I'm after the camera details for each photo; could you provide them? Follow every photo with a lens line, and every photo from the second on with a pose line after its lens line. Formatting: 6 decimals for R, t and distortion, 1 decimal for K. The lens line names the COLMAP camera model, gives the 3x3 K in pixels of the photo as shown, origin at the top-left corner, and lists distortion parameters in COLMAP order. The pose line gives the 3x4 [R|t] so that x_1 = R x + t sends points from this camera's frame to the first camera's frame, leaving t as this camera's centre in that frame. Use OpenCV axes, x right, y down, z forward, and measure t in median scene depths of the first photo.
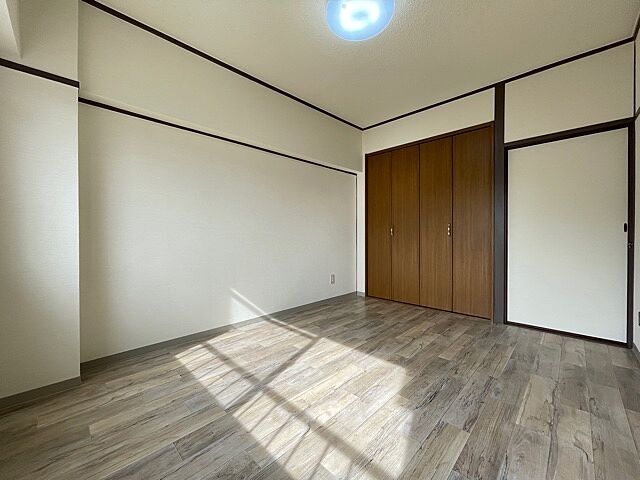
lens RADIAL K [[261.2, 0, 316.8], [0, 261.2, 238.9], [0, 0, 1]] dist [0.000980, 0.000789]
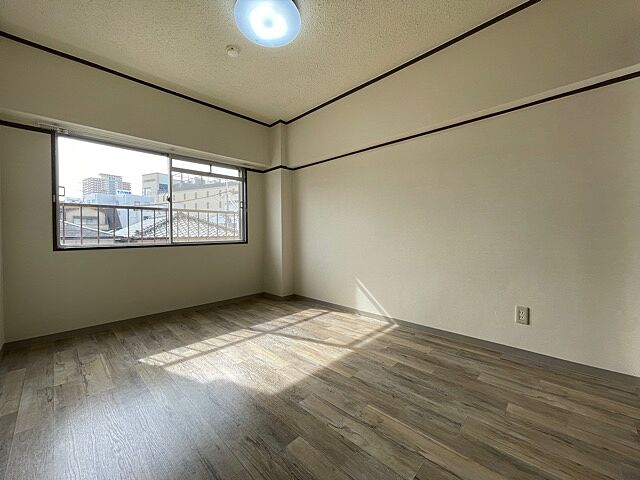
lens RADIAL K [[261.2, 0, 314.0], [0, 261.2, 262.8], [0, 0, 1]] dist [0.000980, 0.000789]
pose [[-0.009672, 0.114637, -0.993360, 0.935596], [-0.004820, 0.993390, 0.114687, -0.013960], [0.999942, 0.005897, -0.009056, 0.953164]]
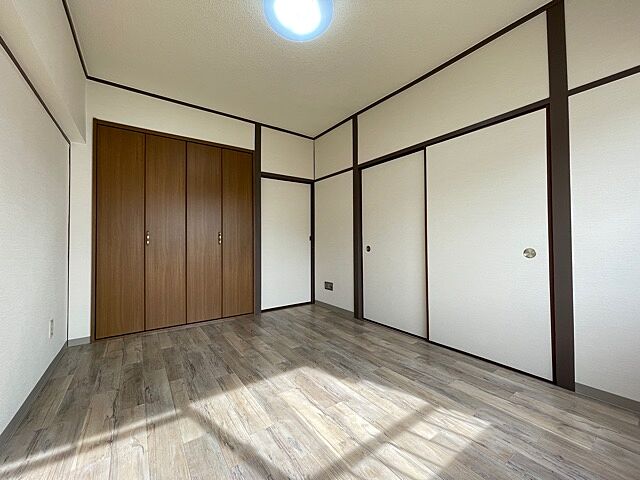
lens RADIAL K [[261.2, 0, 317.9], [0, 261.2, 238.5], [0, 0, 1]] dist [0.000980, 0.000789]
pose [[0.174483, 0.014261, 0.984557, -0.601602], [0.021124, 0.999611, -0.018222, -0.008767], [-0.984433, 0.023978, 0.174114, 0.621441]]
